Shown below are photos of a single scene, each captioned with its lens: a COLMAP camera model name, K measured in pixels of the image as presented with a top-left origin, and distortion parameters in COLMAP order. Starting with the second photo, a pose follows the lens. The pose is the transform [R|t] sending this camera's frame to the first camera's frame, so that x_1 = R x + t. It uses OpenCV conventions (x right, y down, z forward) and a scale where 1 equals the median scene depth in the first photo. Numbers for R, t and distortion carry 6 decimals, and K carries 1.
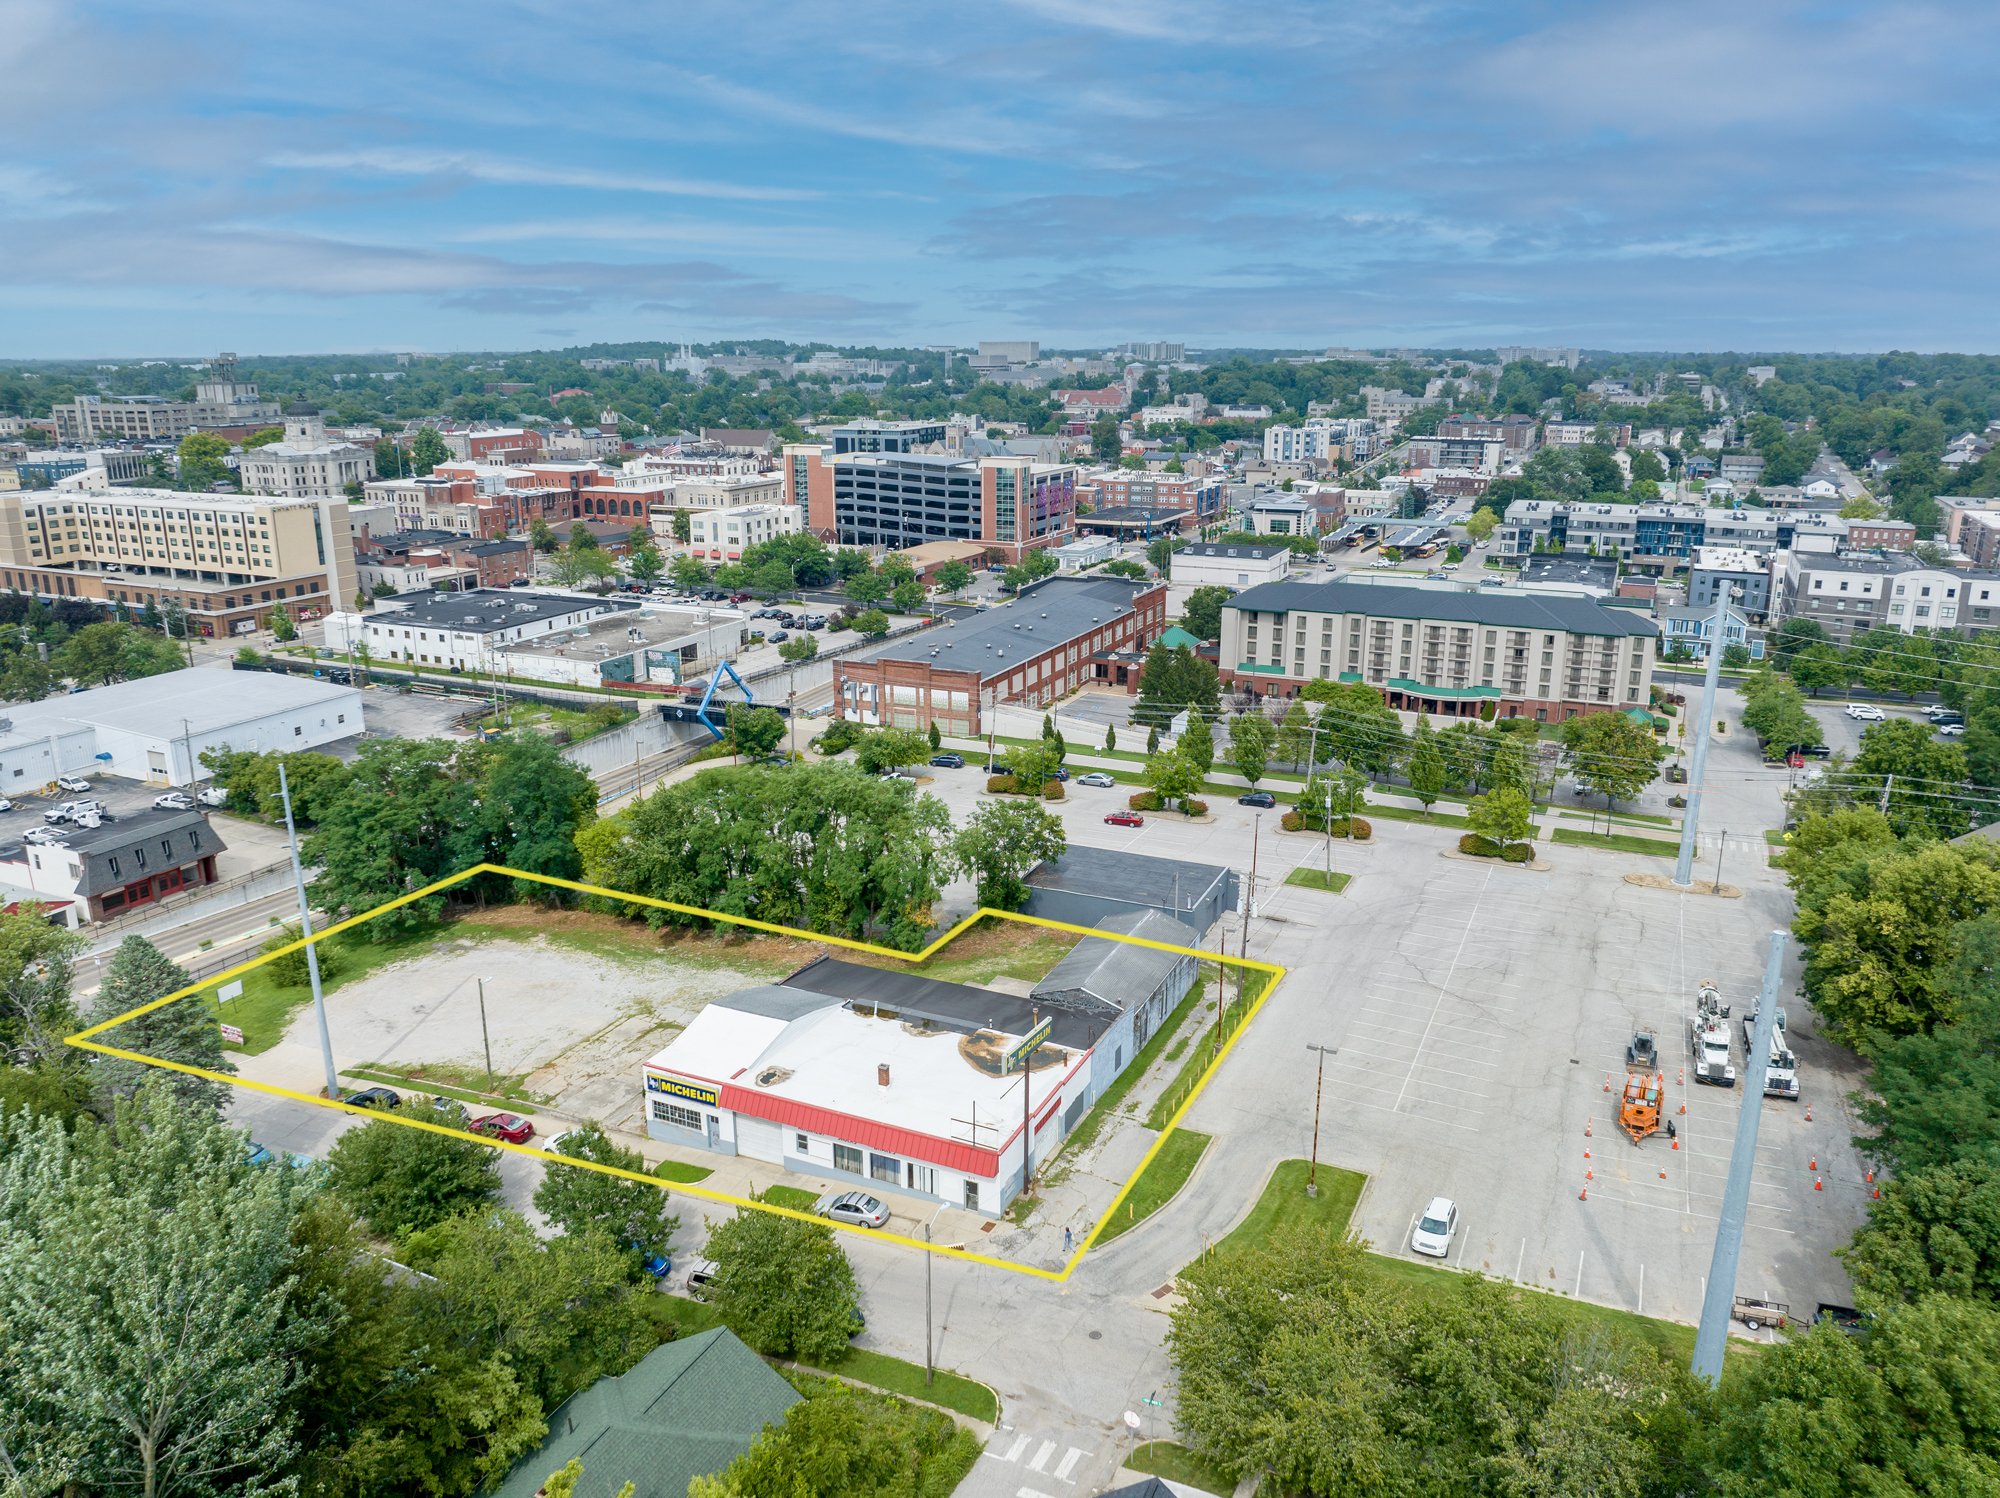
lens RADIAL K [[1411.2, 0, 1005.3], [0, 1411.2, 744.3], [0, 0, 1]] dist [-0.034942, -0.005402]
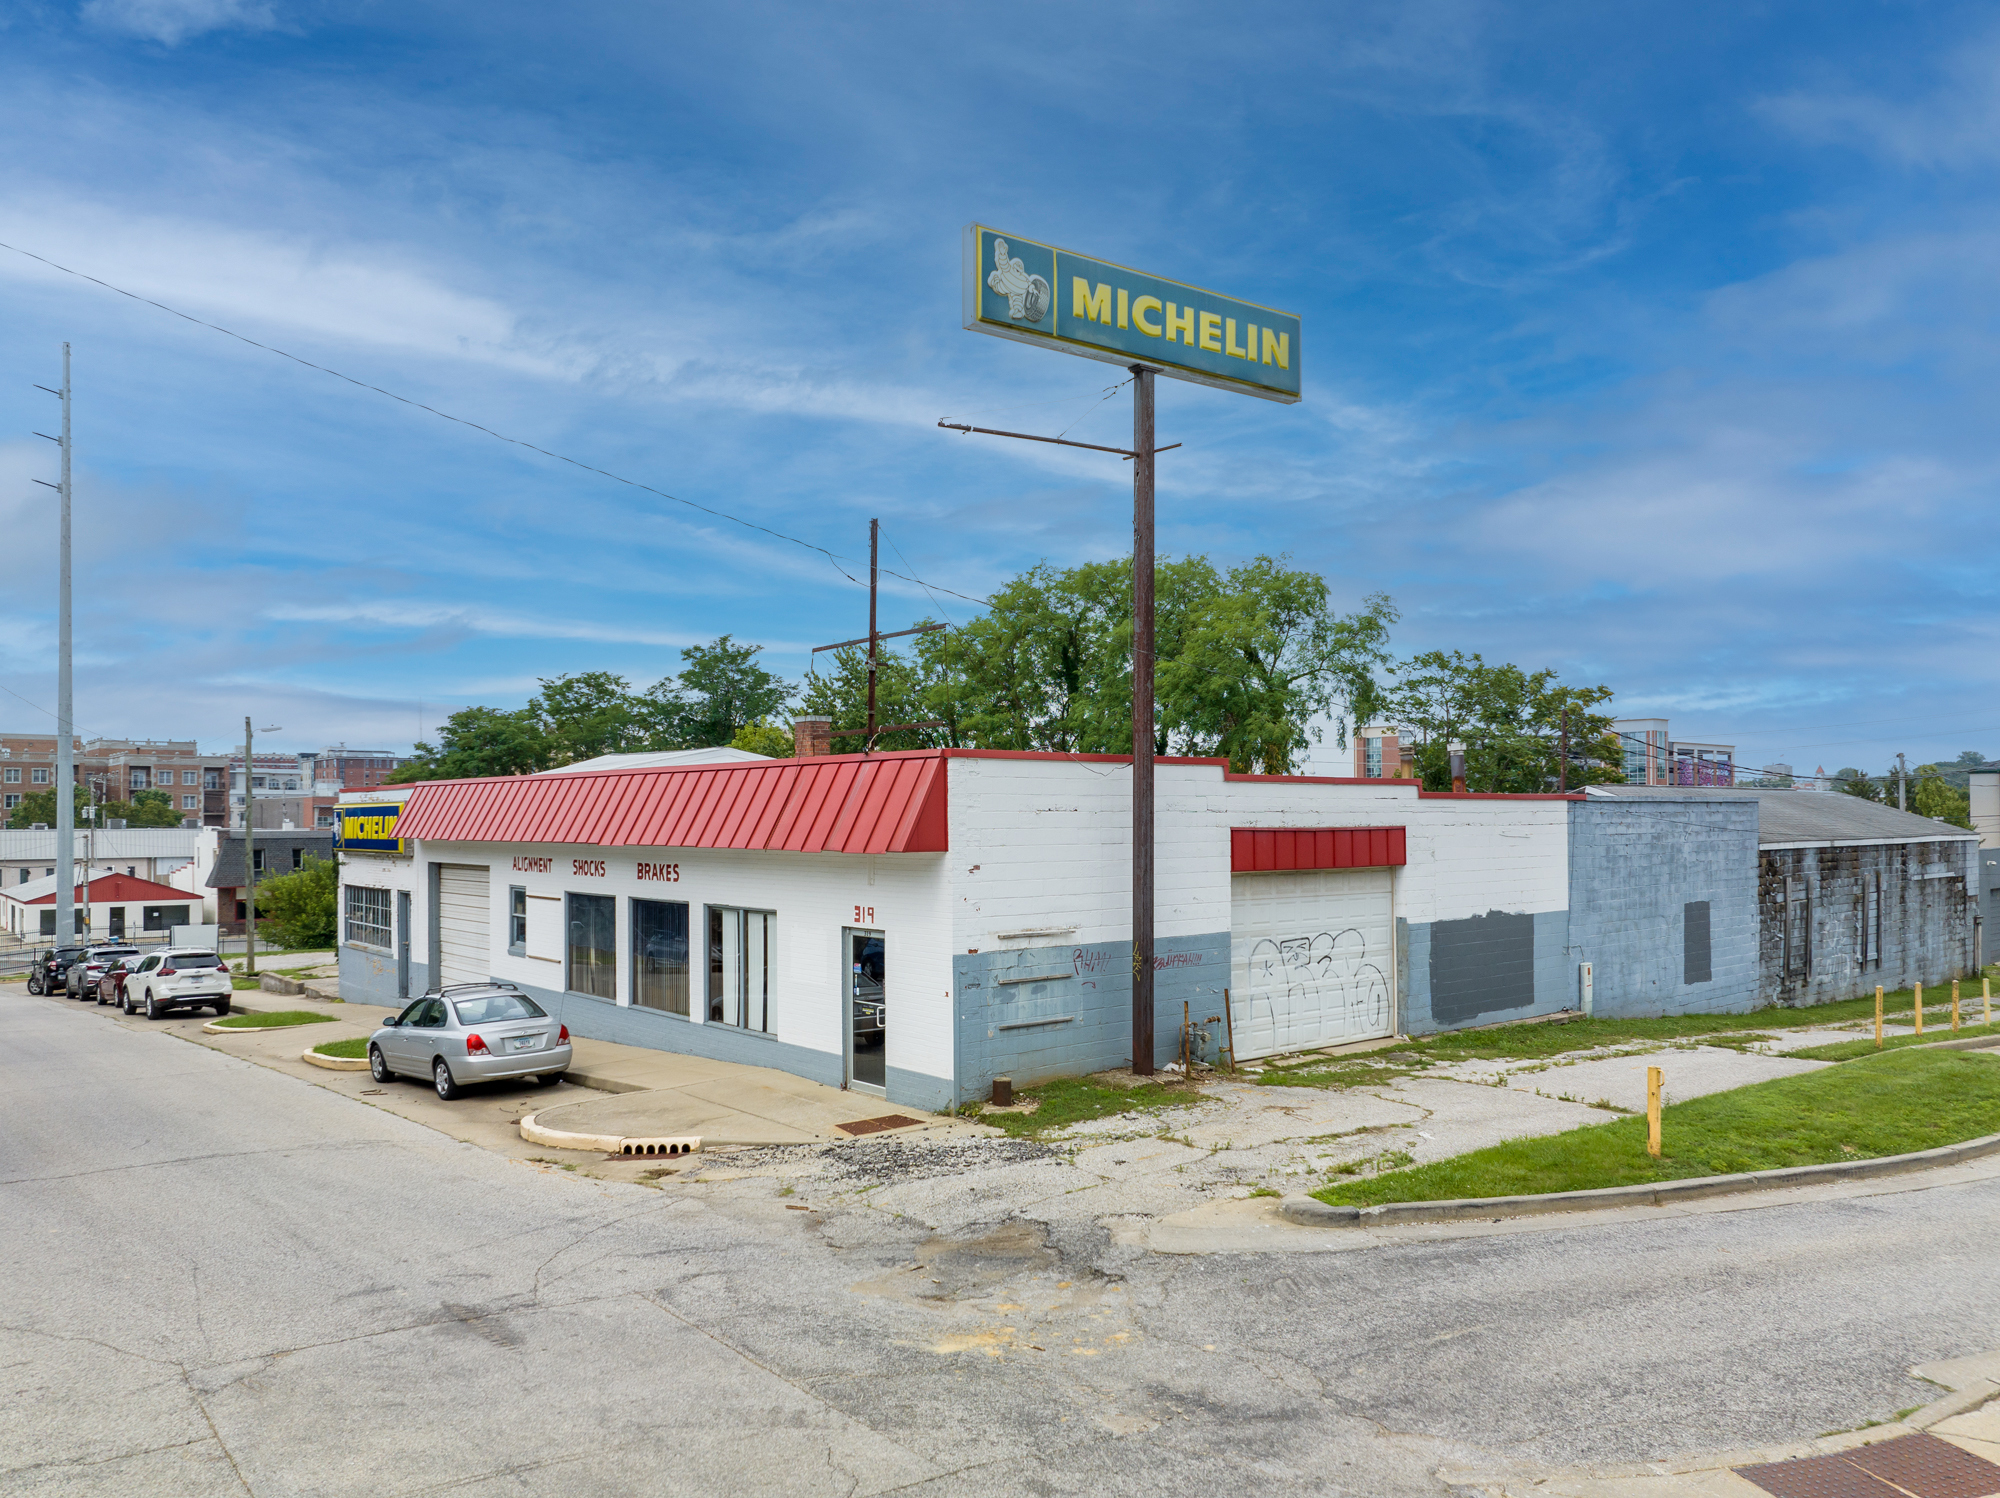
lens RADIAL K [[1436.7, 0, 1009.1], [0, 1436.7, 798.7], [0, 0, 1]] dist [-0.038416, -0.000269]
pose [[0.906048, -0.008212, -0.423094, 0.030850], [-0.109245, 0.961382, -0.252606, 0.115795], [0.408830, 0.275094, 0.870162, 0.270673]]
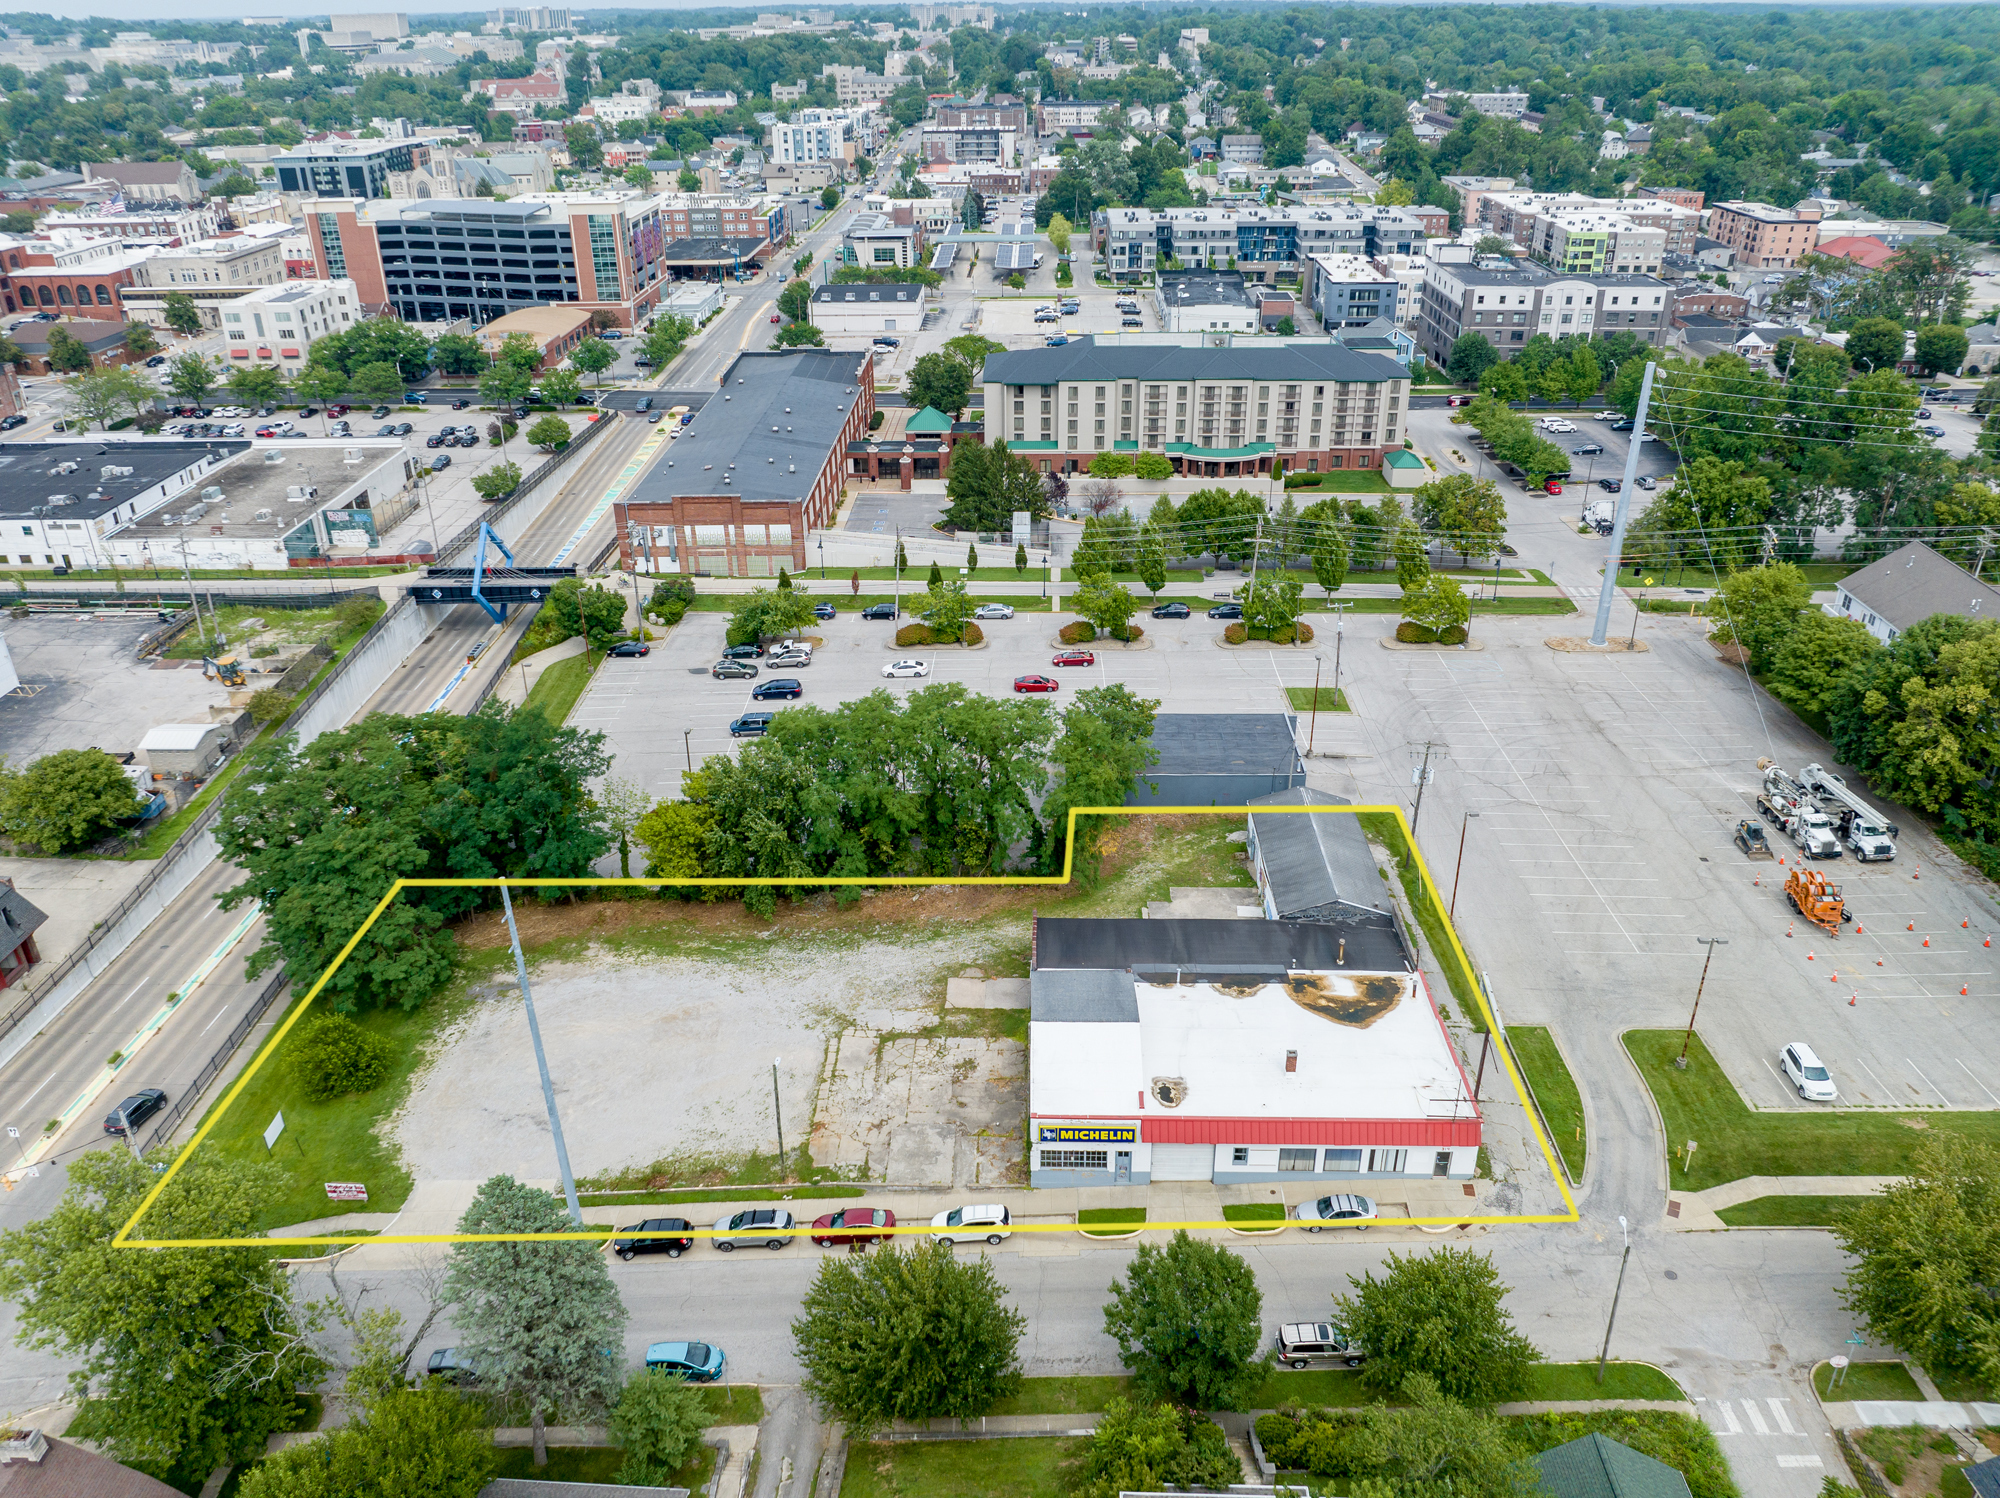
lens RADIAL K [[1441.3, 0, 1000.0], [0, 1441.3, 749.0], [0, 0, 1]] dist [-0.038793, 0.004956]
pose [[0.920841, -0.188434, 0.341387, -0.200638], [0.114039, 0.967349, 0.226342, -0.074751], [-0.372891, -0.169494, 0.912263, 0.084195]]
